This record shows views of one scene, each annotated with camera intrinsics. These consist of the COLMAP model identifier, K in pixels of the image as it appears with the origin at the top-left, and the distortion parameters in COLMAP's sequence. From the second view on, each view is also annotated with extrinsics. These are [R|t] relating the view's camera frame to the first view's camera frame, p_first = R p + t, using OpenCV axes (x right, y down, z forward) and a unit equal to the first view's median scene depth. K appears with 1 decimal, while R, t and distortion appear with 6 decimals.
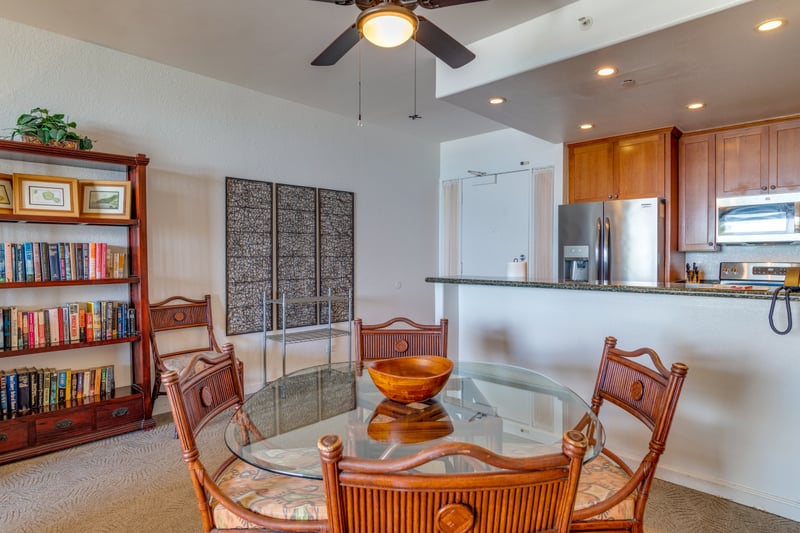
lens RADIAL K [[463.4, 0, 401.1], [0, 463.4, 256.2], [0, 0, 1]] dist [-0.041219, 0.000093]
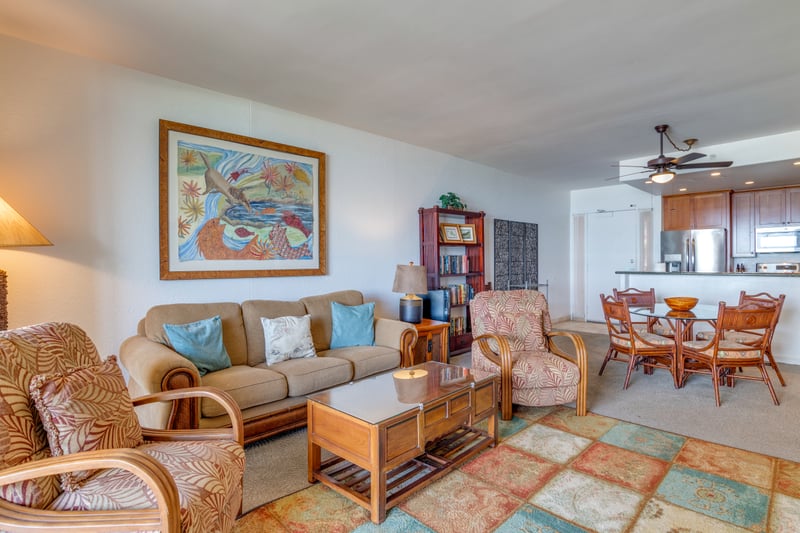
lens RADIAL K [[409.0, 0, 402.0], [0, 409.0, 264.4], [0, 0, 1]] dist [-0.033366, 0.000172]
pose [[0.999694, -0.006634, -0.023824, -0.671940], [0.006815, 0.999948, 0.007561, -0.003265], [0.023772, -0.007721, 0.999688, -0.622832]]
